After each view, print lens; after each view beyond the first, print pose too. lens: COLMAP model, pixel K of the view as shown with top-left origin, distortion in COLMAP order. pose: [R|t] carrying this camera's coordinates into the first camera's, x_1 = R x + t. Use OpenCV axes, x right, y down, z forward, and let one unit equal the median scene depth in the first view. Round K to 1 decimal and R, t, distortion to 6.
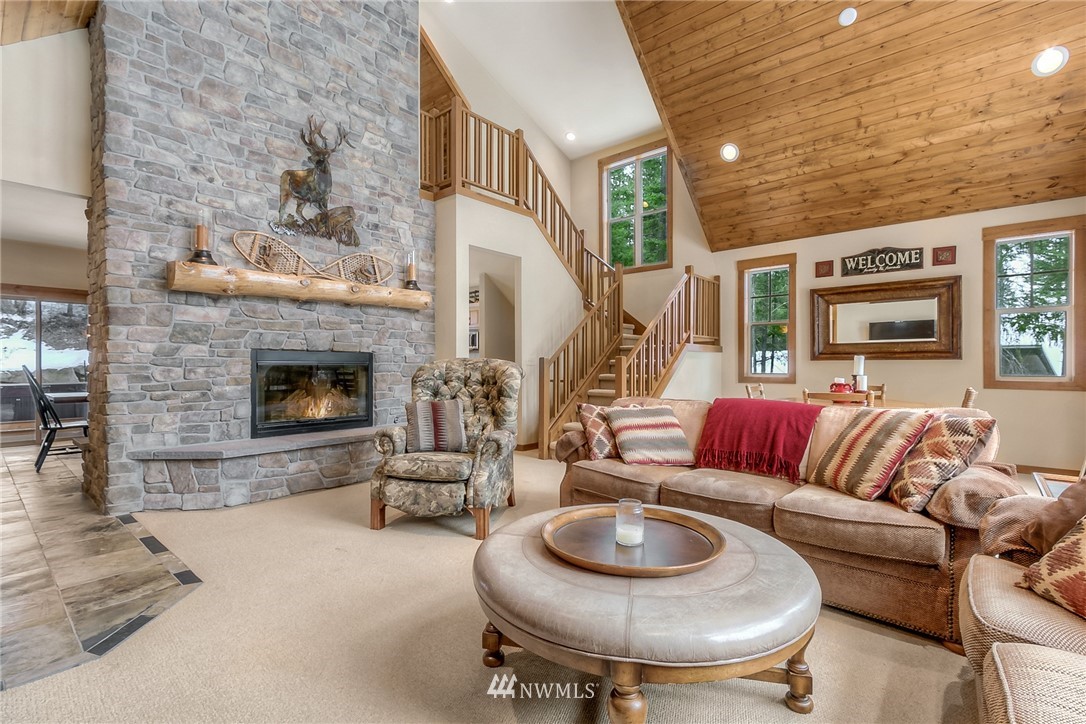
lens RADIAL K [[500.2, 0, 541.9], [0, 500.2, 365.1], [0, 0, 1]] dist [0.001424, 0.001366]
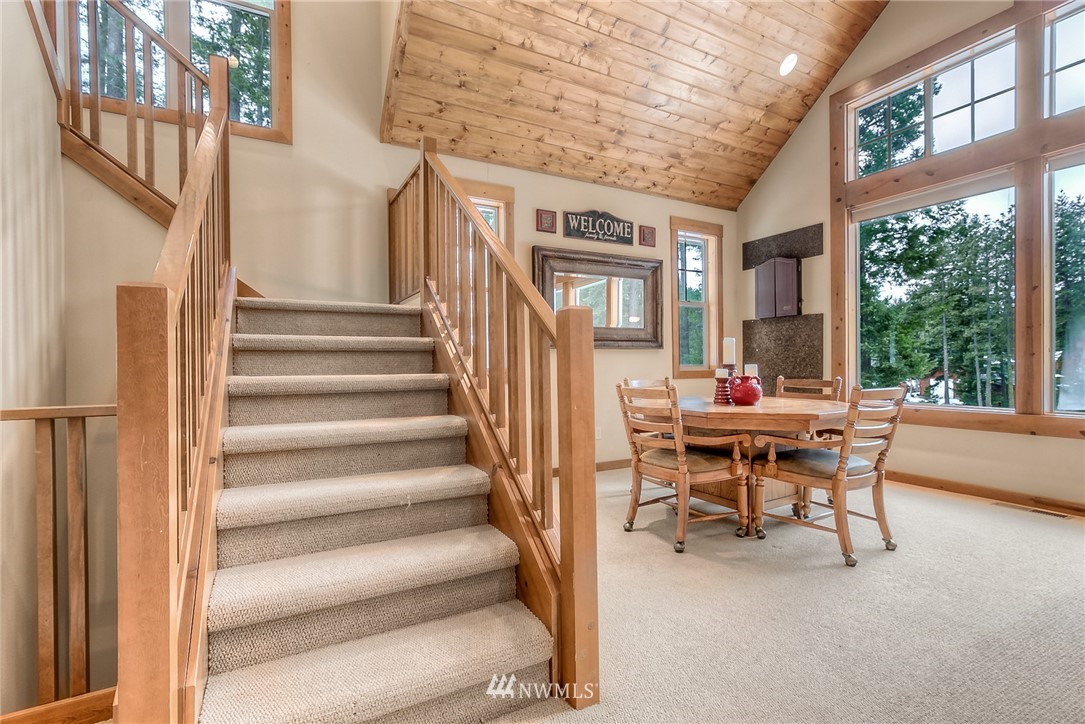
lens RADIAL K [[499.7, 0, 542.9], [0, 499.7, 364.8], [0, 0, 1]] dist [0.001424, 0.001366]
pose [[0.357063, -0.003580, 0.934073, -0.143436], [0.013106, 0.999913, -0.001177, 0.018787], [-0.933988, 0.012662, 0.357079, 1.028268]]
